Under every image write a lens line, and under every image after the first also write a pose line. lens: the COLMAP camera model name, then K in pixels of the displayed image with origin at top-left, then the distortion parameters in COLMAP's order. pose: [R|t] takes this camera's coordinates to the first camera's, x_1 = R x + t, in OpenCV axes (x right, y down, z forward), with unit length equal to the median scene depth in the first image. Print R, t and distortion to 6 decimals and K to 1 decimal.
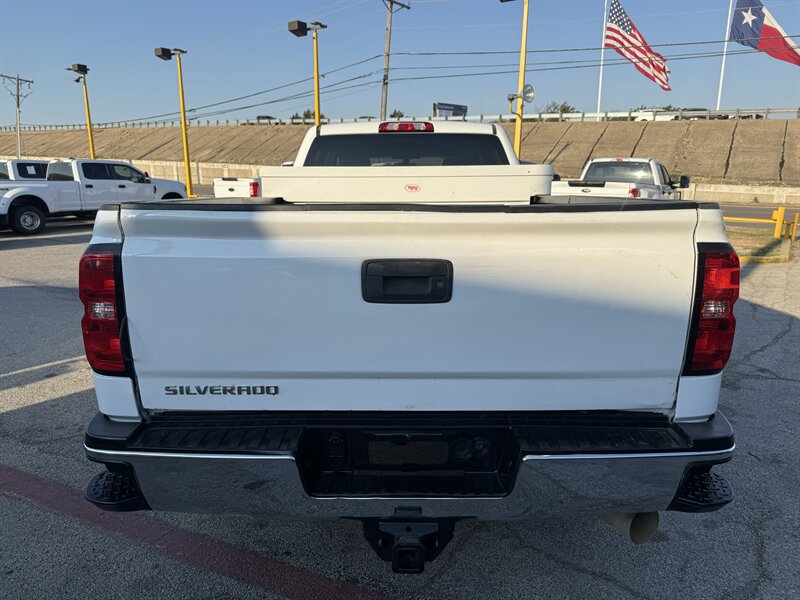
lens RADIAL K [[555.4, 0, 402.1], [0, 555.4, 298.7], [0, 0, 1]] dist [0.039109, -0.045278]
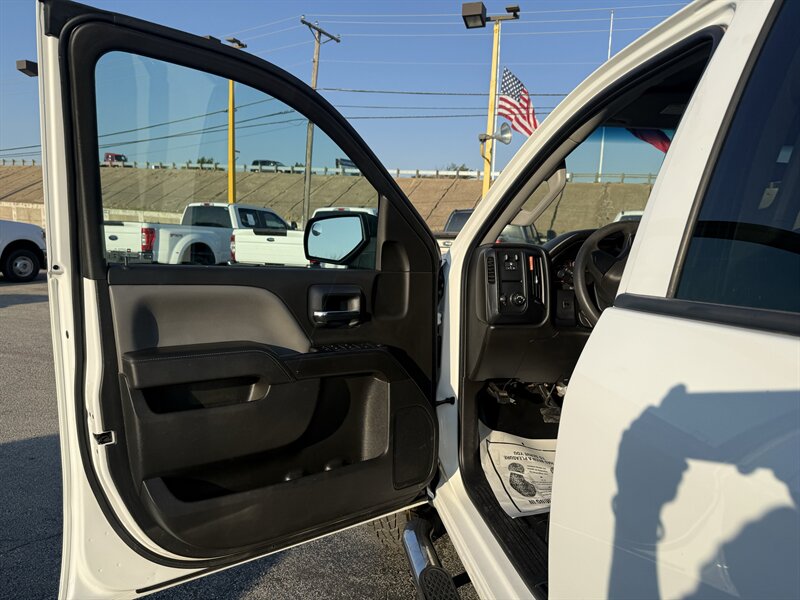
lens RADIAL K [[555.4, 0, 402.4], [0, 555.4, 297.7], [0, 0, 1]] dist [0.039109, -0.045278]
pose [[0.982684, 0.007485, 0.185139, -0.033048], [0.010486, 0.995336, -0.095899, -0.020758], [-0.184993, 0.096180, 0.978022, 0.106374]]
